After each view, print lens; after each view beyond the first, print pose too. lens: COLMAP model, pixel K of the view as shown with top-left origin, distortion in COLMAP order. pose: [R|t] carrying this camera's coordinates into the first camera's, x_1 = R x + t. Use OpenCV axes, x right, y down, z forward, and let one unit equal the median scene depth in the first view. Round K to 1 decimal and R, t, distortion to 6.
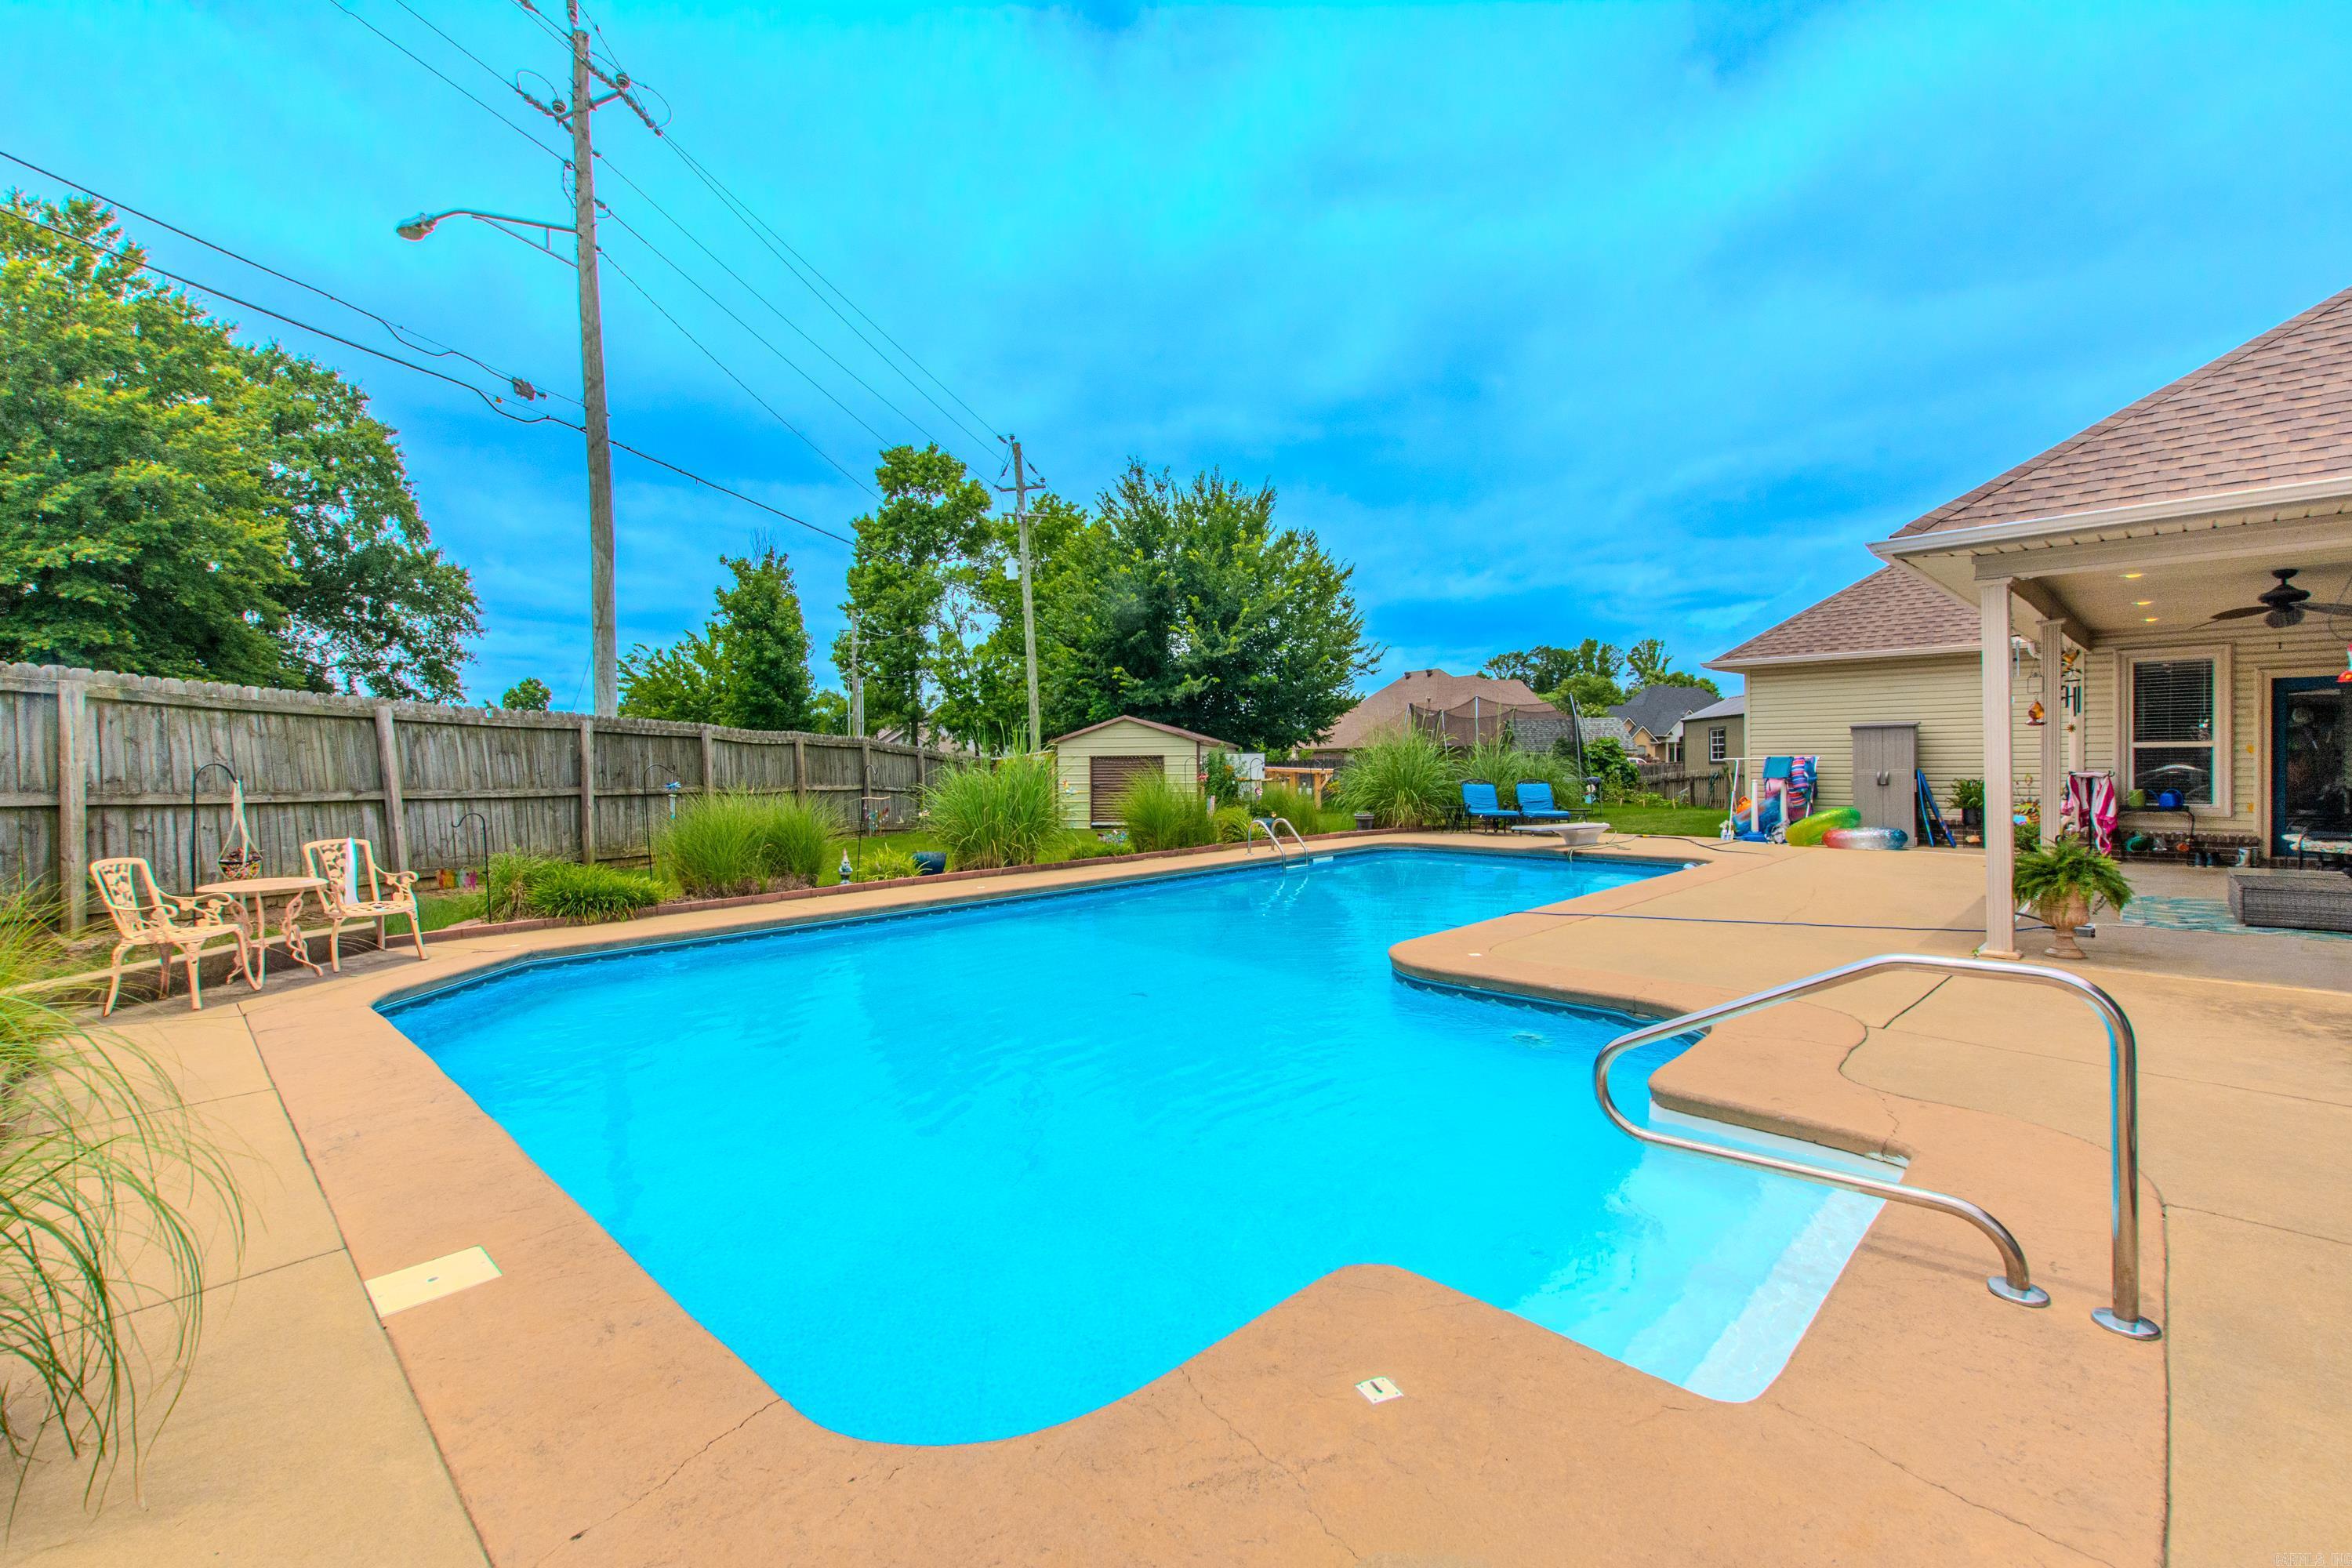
lens RADIAL K [[1024.0, 0, 1188.4], [0, 1024.0, 779.2], [0, 0, 1]] dist [0.001280, 0.000168]
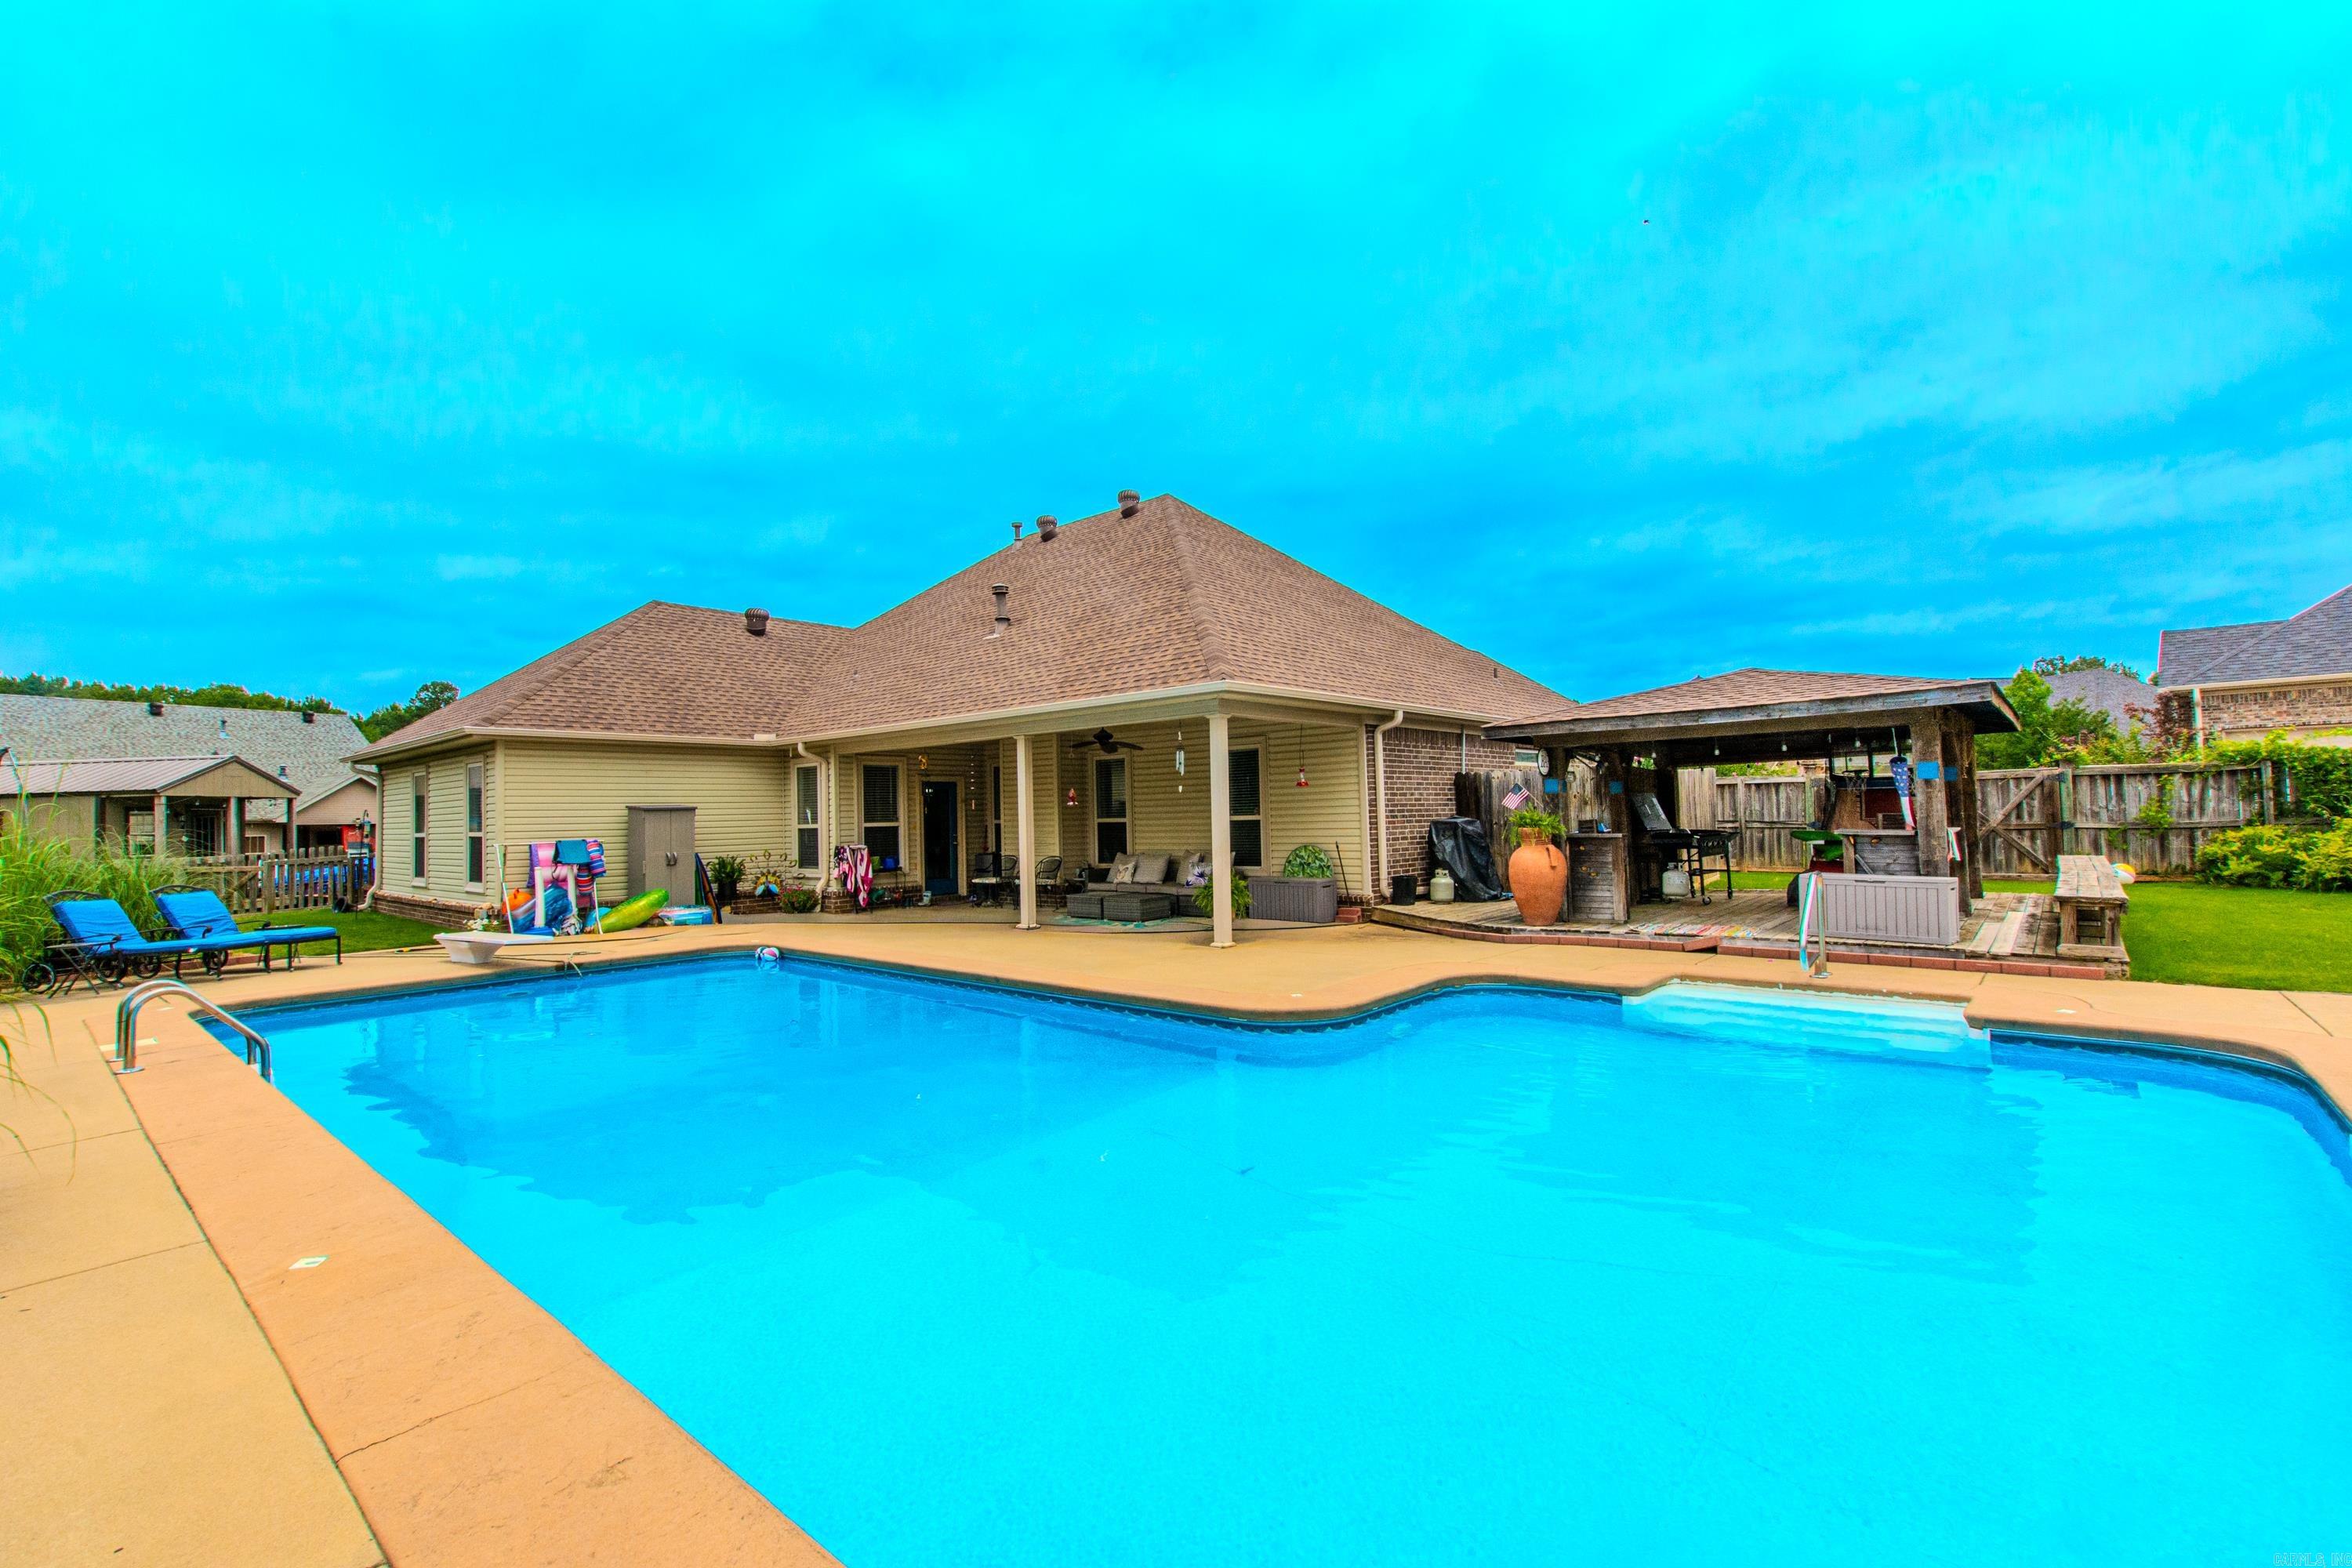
lens RADIAL K [[1024.0, 0, 1188.4], [0, 1024.0, 779.2], [0, 0, 1]] dist [0.001280, 0.000168]
pose [[-0.060024, 0.049571, 0.996965, -0.464423], [0.047061, 0.997796, -0.046779, -0.009700], [-0.997087, 0.044110, -0.062225, 0.647844]]
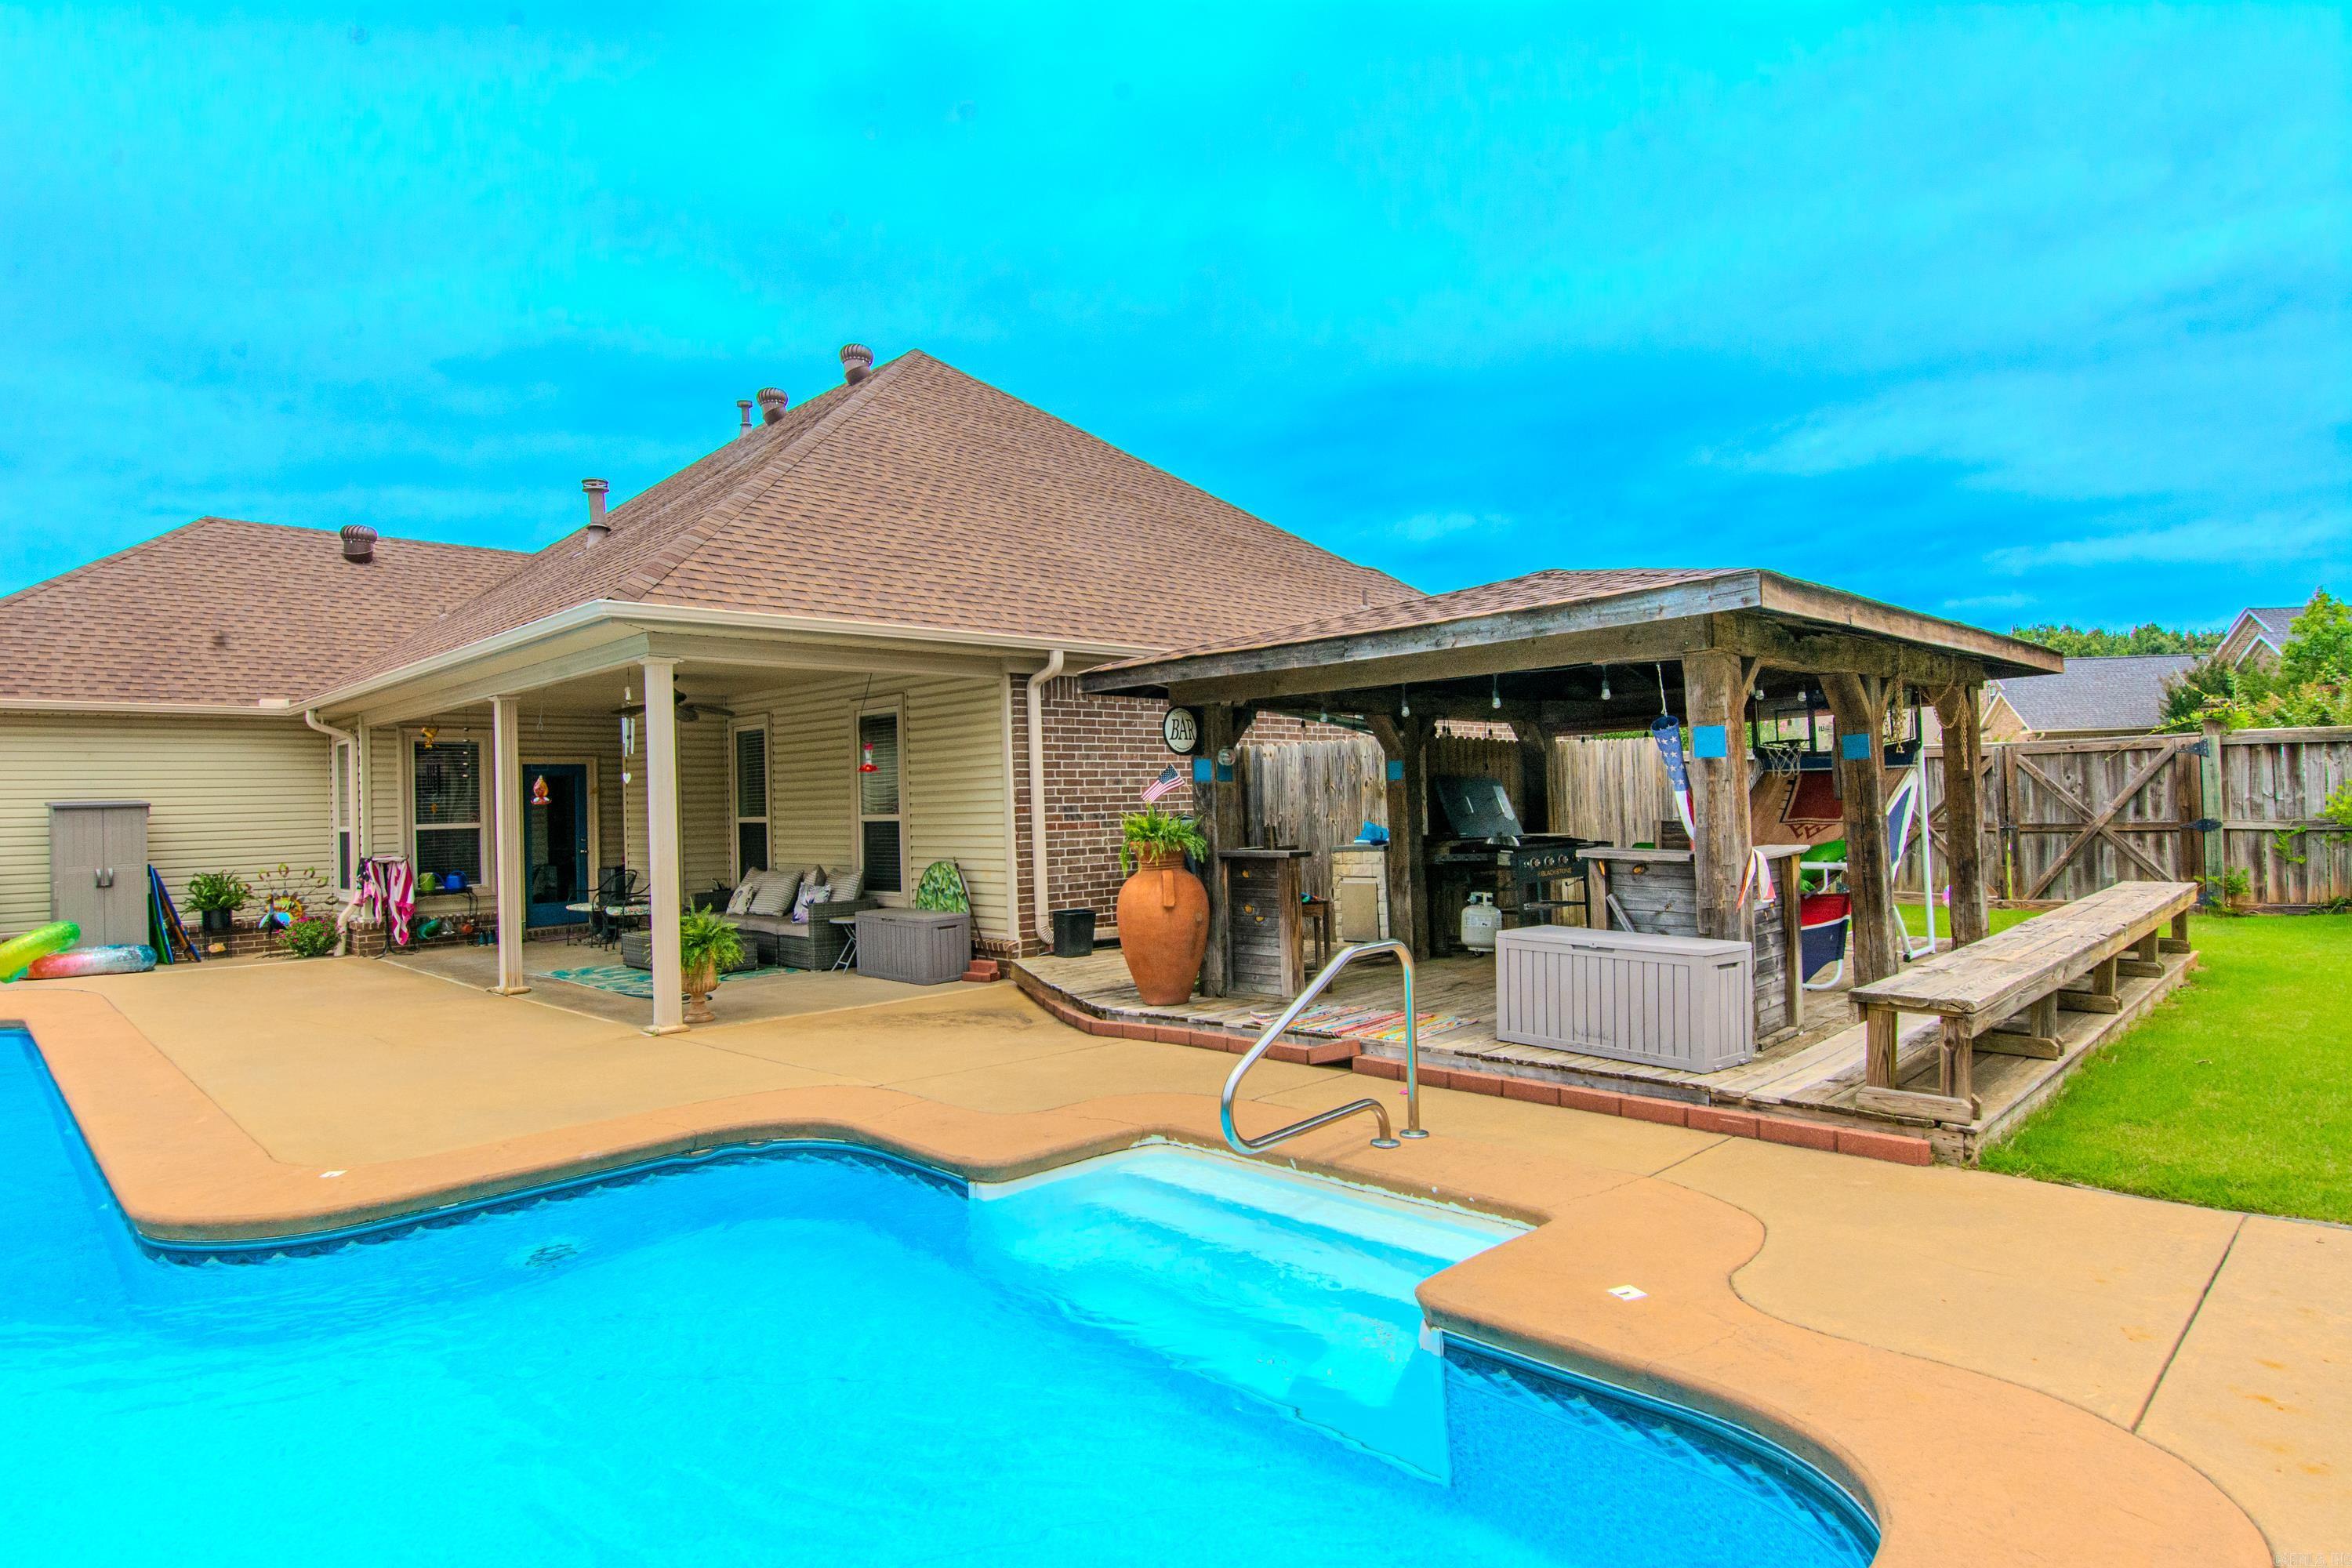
lens RADIAL K [[1274.5, 0, 1189.8], [0, 1274.5, 783.0], [0, 0, 1]] dist [-0.005148, -0.000864]
pose [[0.014406, 0.026225, 0.999552, -0.252771], [0.050020, 0.998385, -0.026915, -0.006343], [-0.998644, 0.050385, 0.013071, 0.260322]]
